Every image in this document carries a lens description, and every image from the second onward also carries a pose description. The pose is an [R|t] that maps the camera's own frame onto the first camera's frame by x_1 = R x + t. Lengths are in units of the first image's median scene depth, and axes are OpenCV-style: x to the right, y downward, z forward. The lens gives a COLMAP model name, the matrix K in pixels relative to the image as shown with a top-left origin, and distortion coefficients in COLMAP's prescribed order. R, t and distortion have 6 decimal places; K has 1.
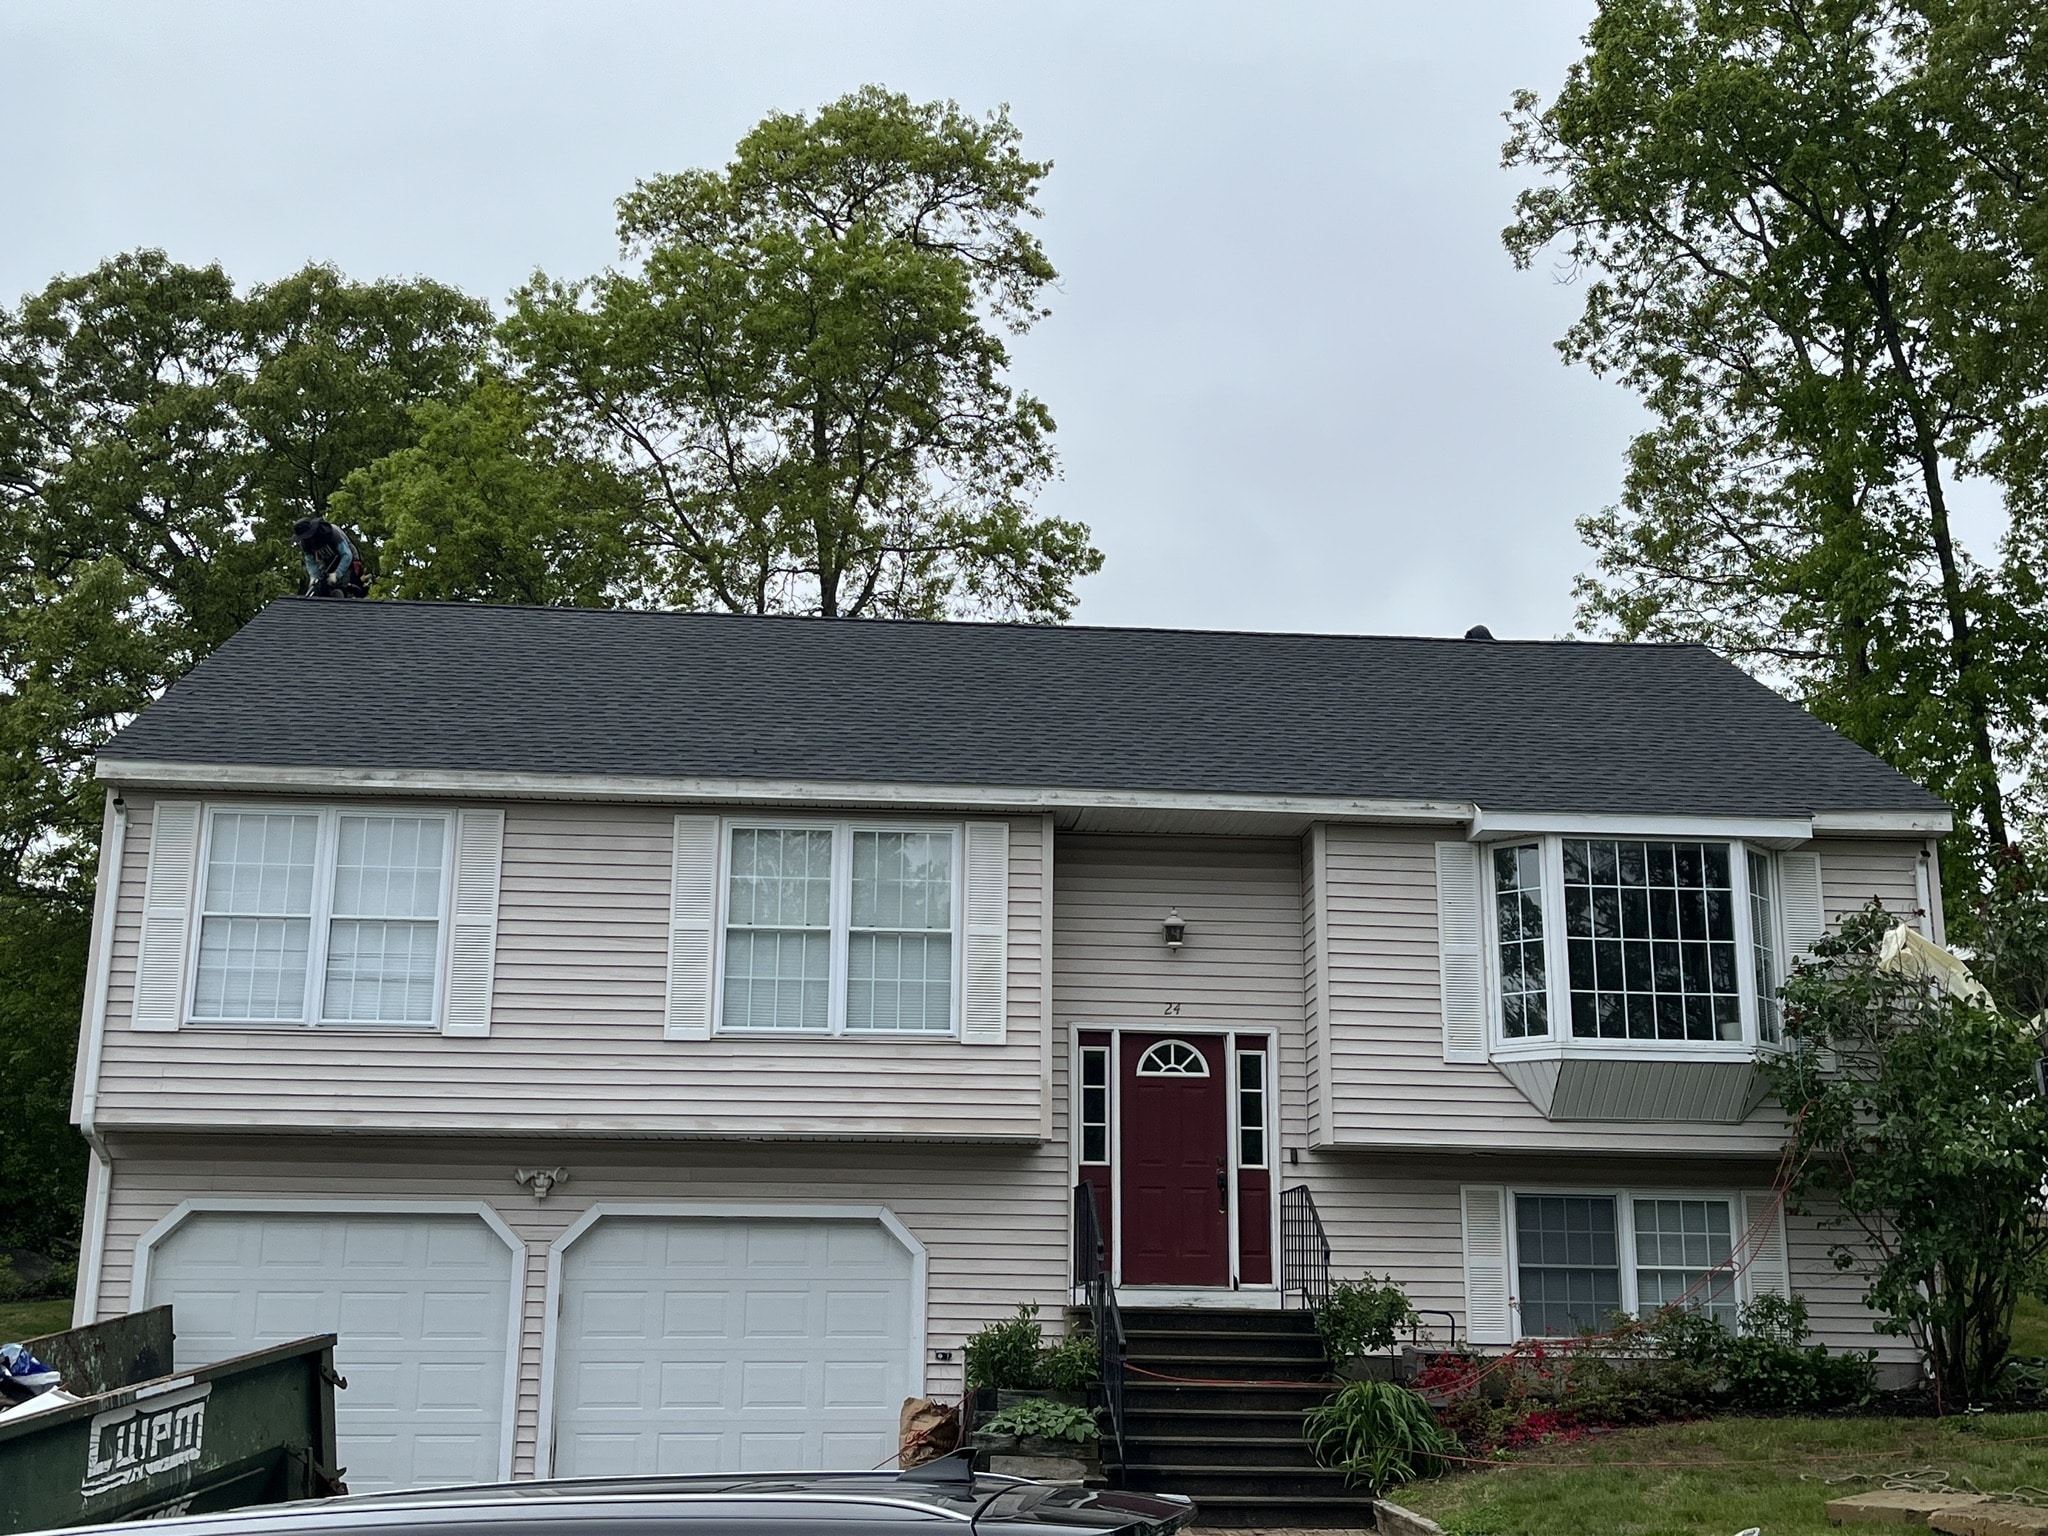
lens RADIAL K [[2132.5, 0, 1024.0], [0, 2132.5, 768.0], [0, 0, 1]] dist [0.080076, -0.215574]
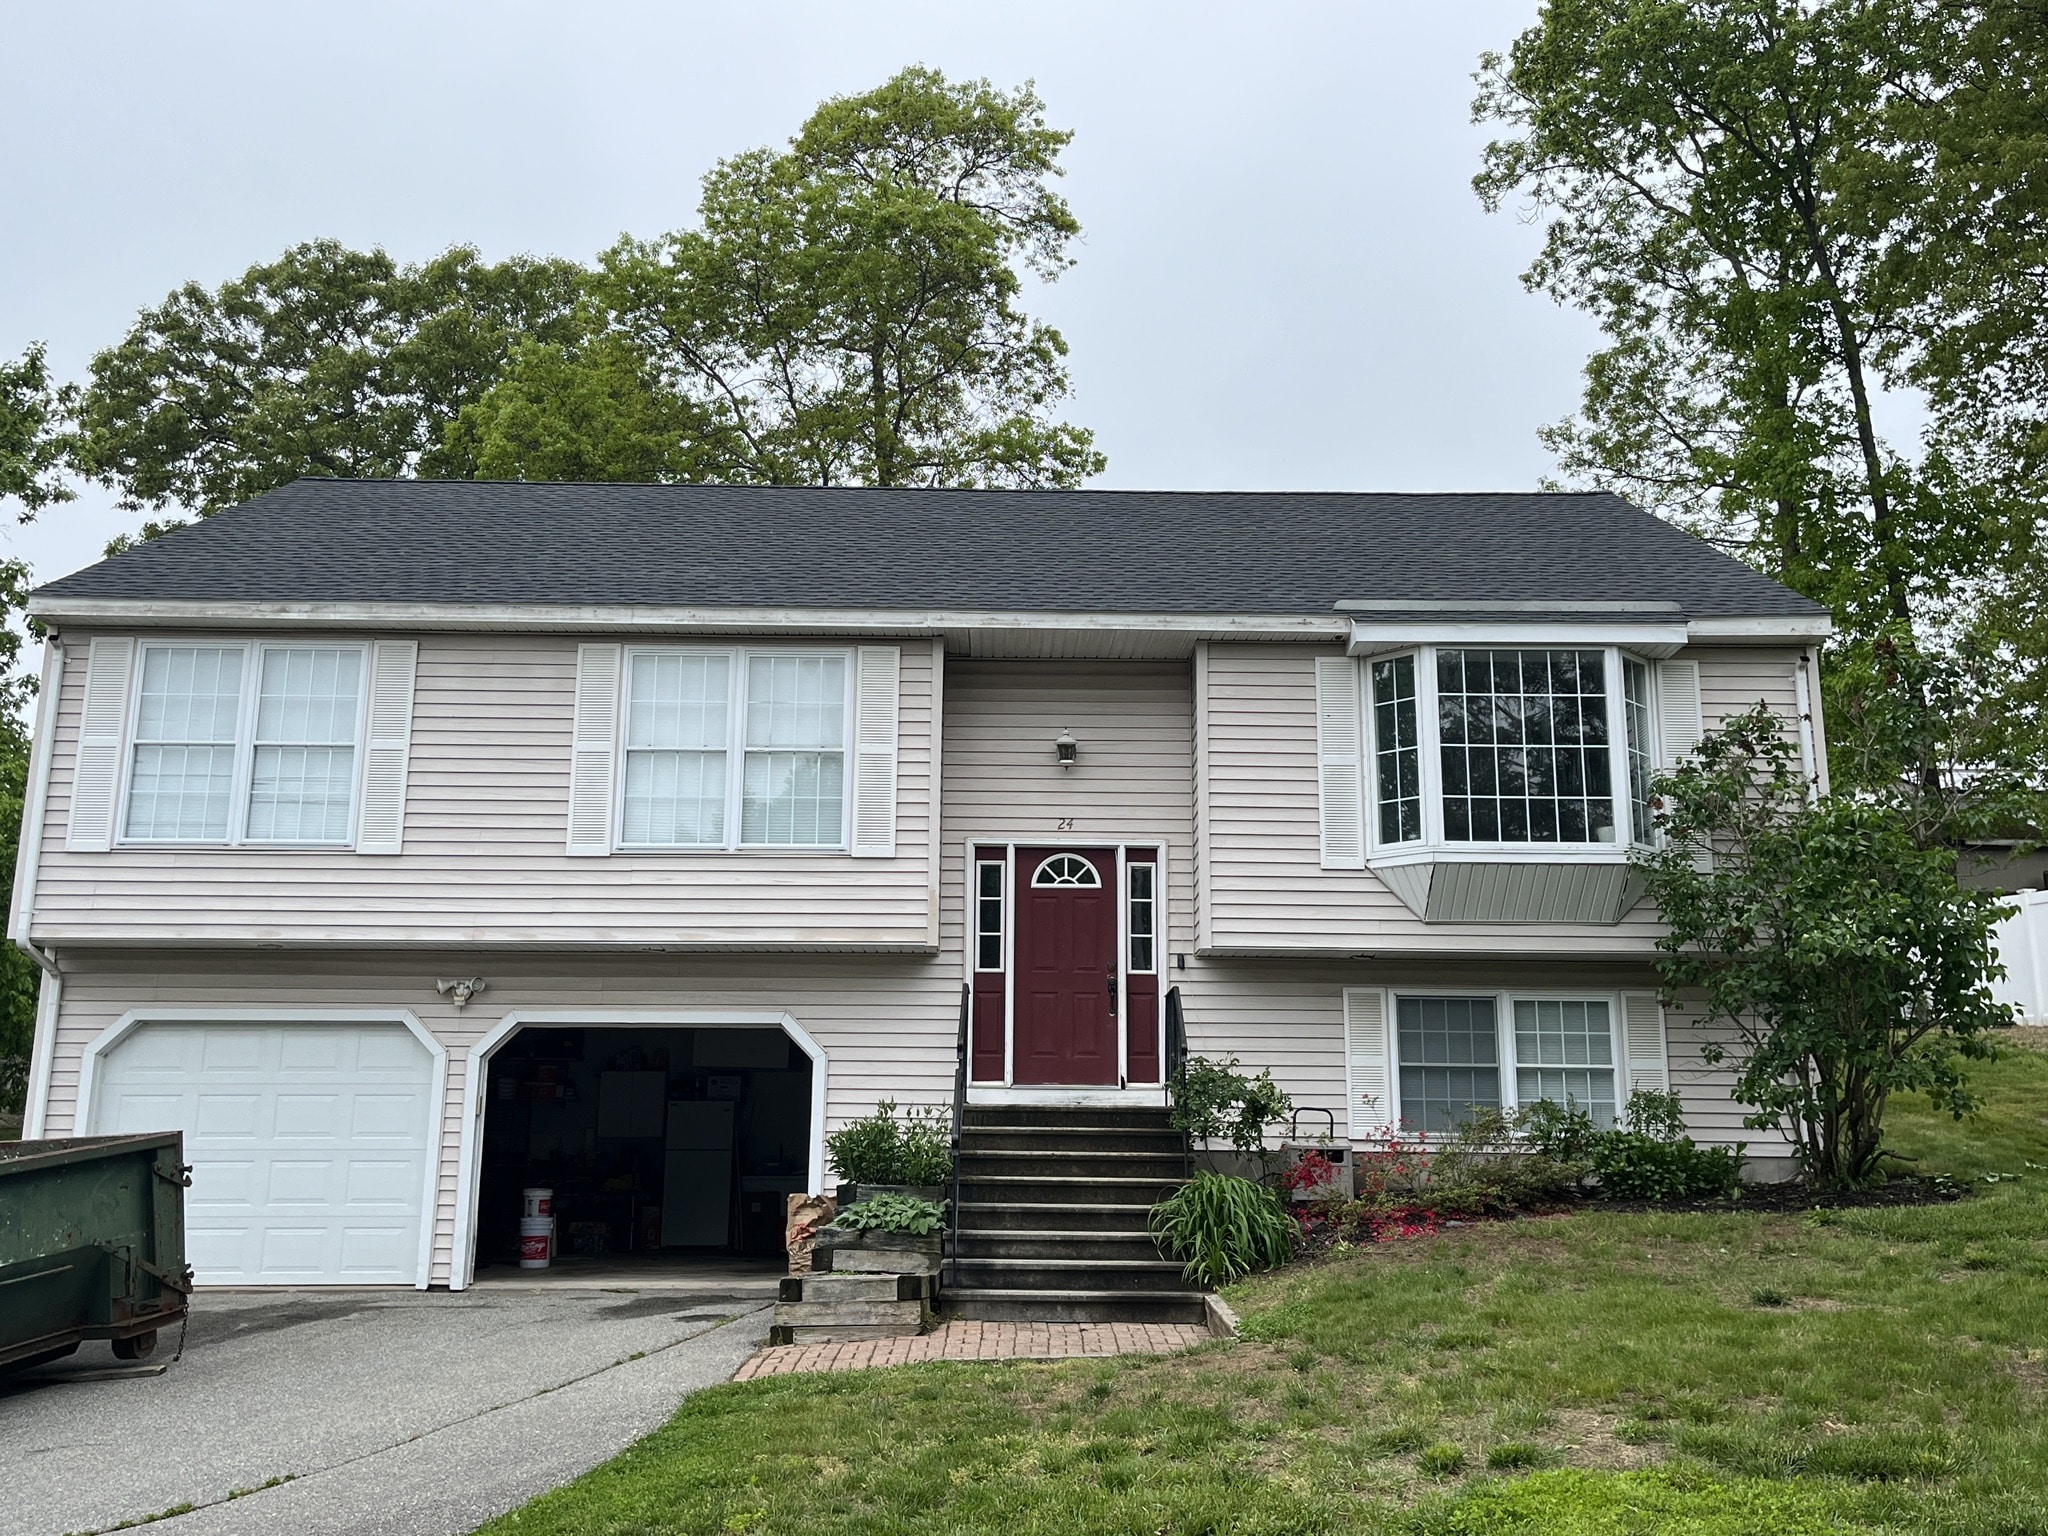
lens RADIAL K [[1703.2, 0, 1032.4], [0, 1703.2, 752.6], [0, 0, 1]] dist [0.011979, 0.007368]
pose [[0.997841, -0.017434, -0.063315, 0.107591], [0.019689, 0.999188, 0.035164, 0.049103], [0.062651, -0.036334, 0.997374, 0.173816]]
